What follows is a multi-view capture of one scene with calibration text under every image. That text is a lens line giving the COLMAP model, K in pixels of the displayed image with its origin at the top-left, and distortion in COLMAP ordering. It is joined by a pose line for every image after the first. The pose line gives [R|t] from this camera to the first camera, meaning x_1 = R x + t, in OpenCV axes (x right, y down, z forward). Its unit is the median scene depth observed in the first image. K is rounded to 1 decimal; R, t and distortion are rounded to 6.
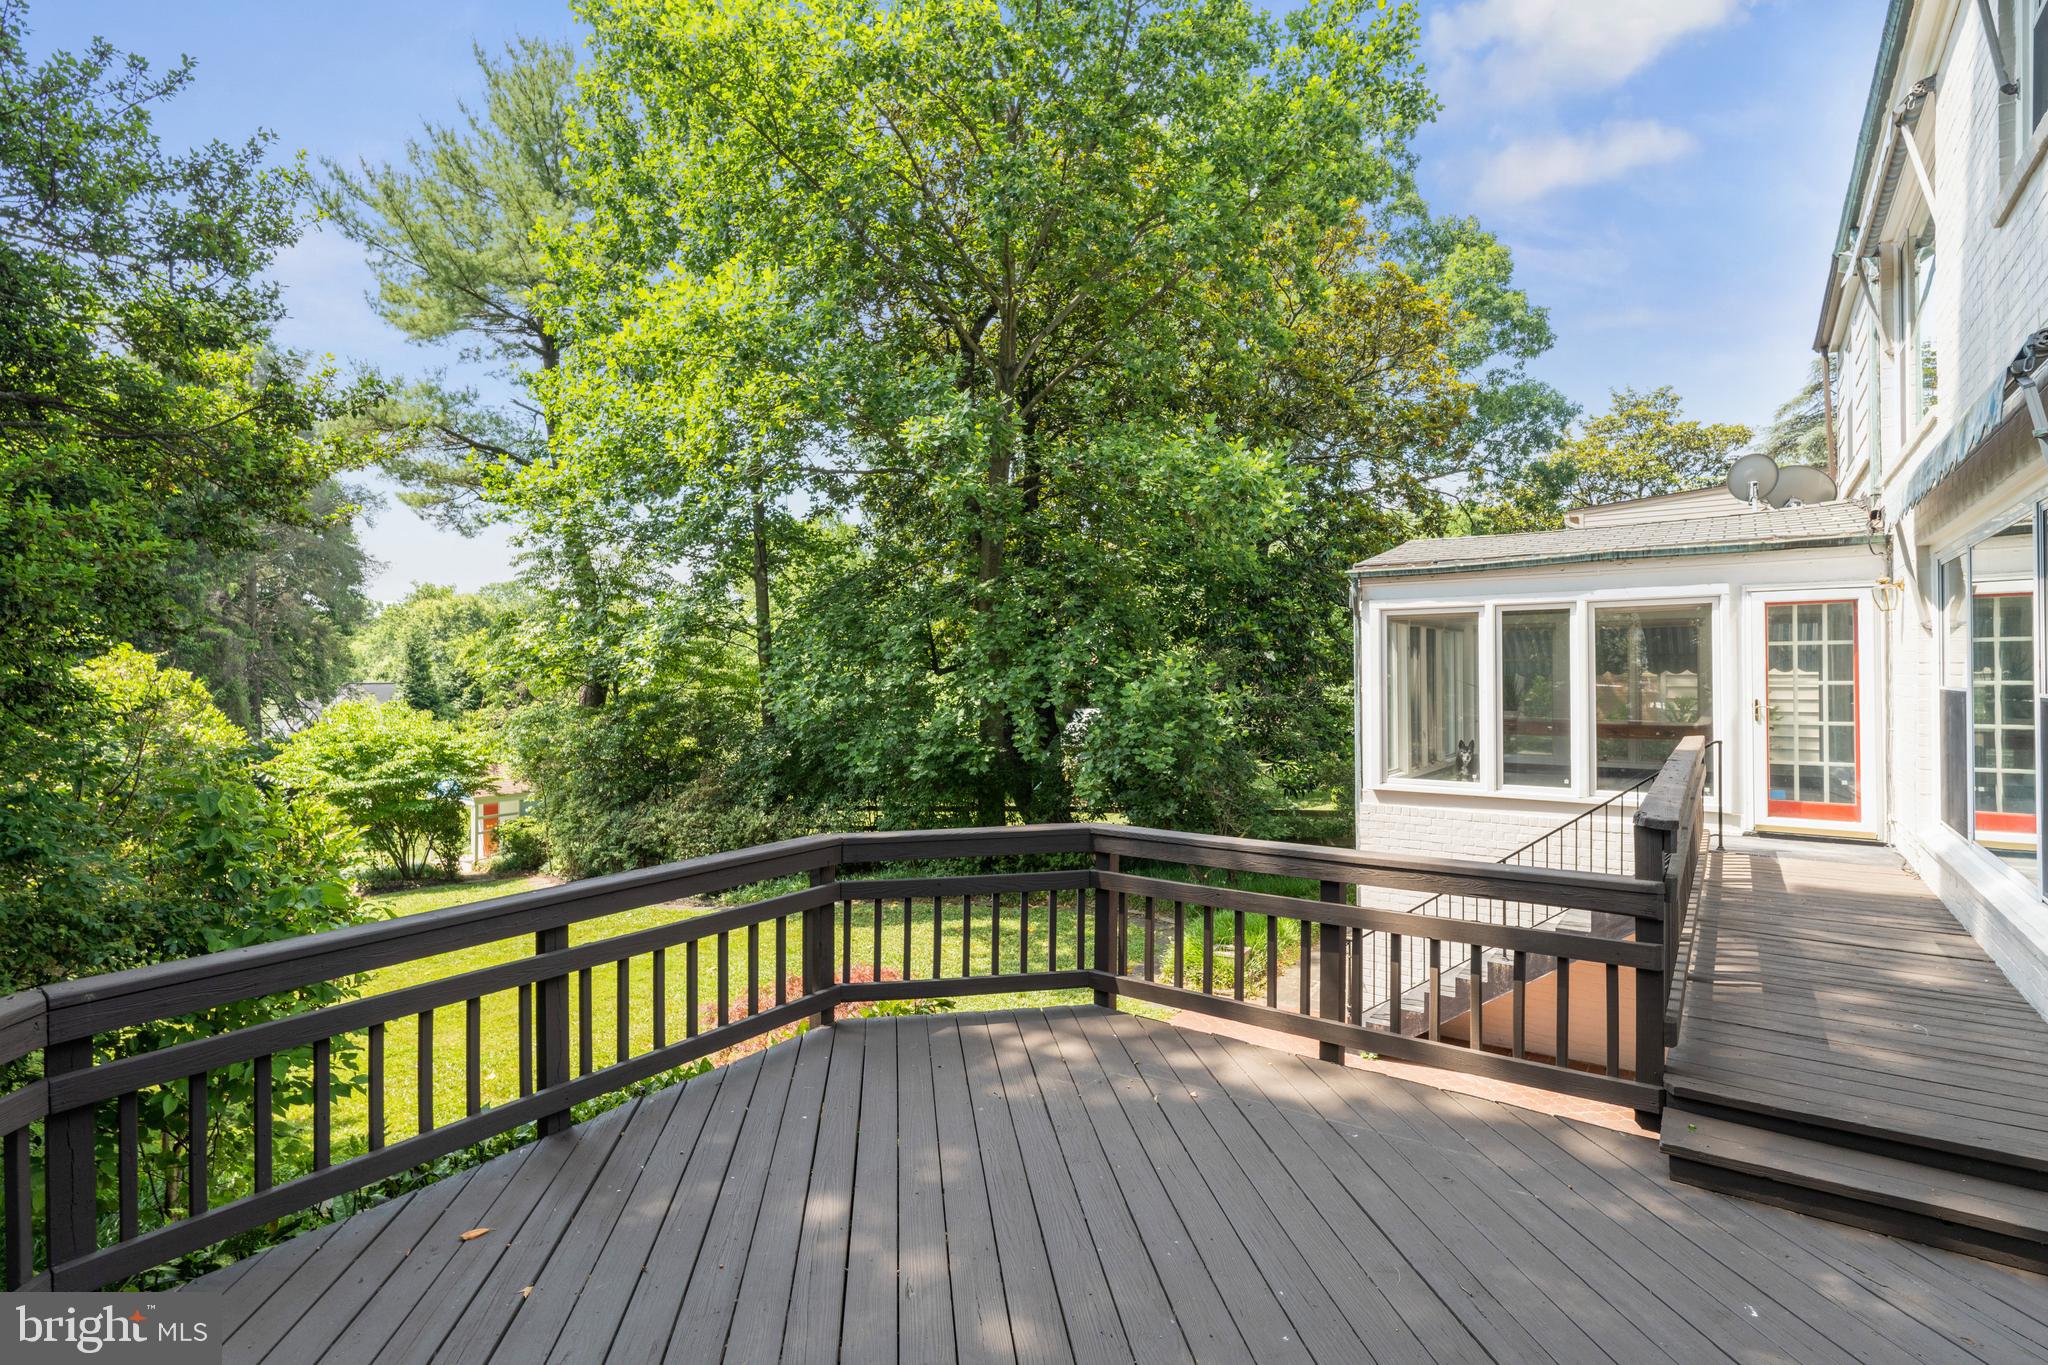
lens RADIAL K [[989.2, 0, 1003.1], [0, 989.2, 672.4], [0, 0, 1]] dist [-0.005447, 0.000969]
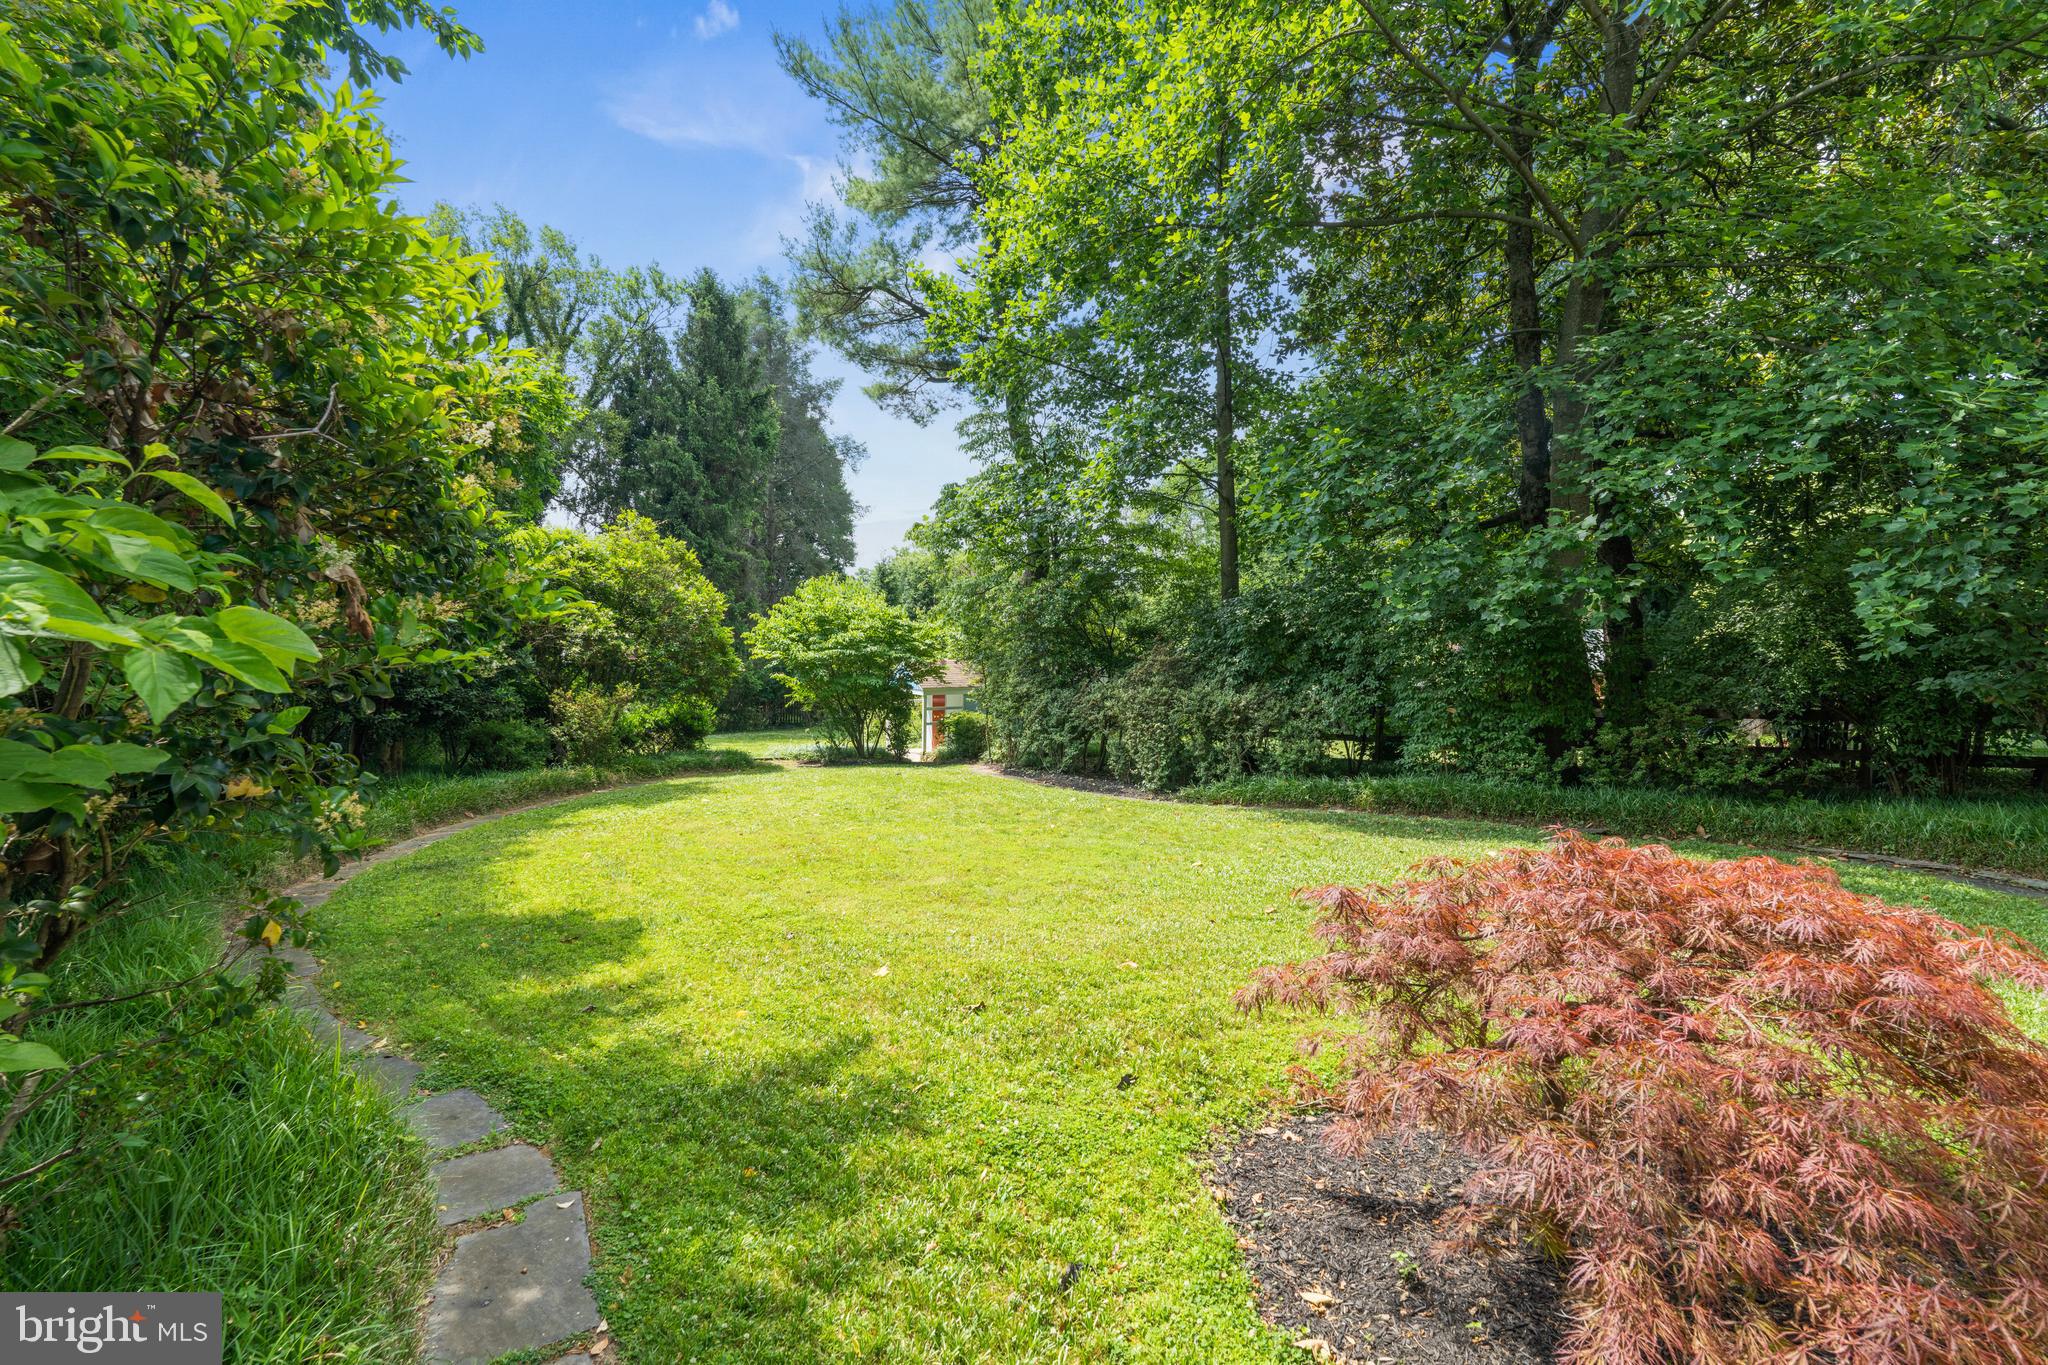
lens RADIAL K [[879.4, 0, 996.9], [0, 879.4, 675.9], [0, 0, 1]] dist [-0.008847, 0.000405]
pose [[0.909913, 0.033649, -0.413432, -0.104801], [-0.015604, 0.998775, 0.046948, 0.083088], [0.414506, -0.036268, 0.909324, 0.236987]]
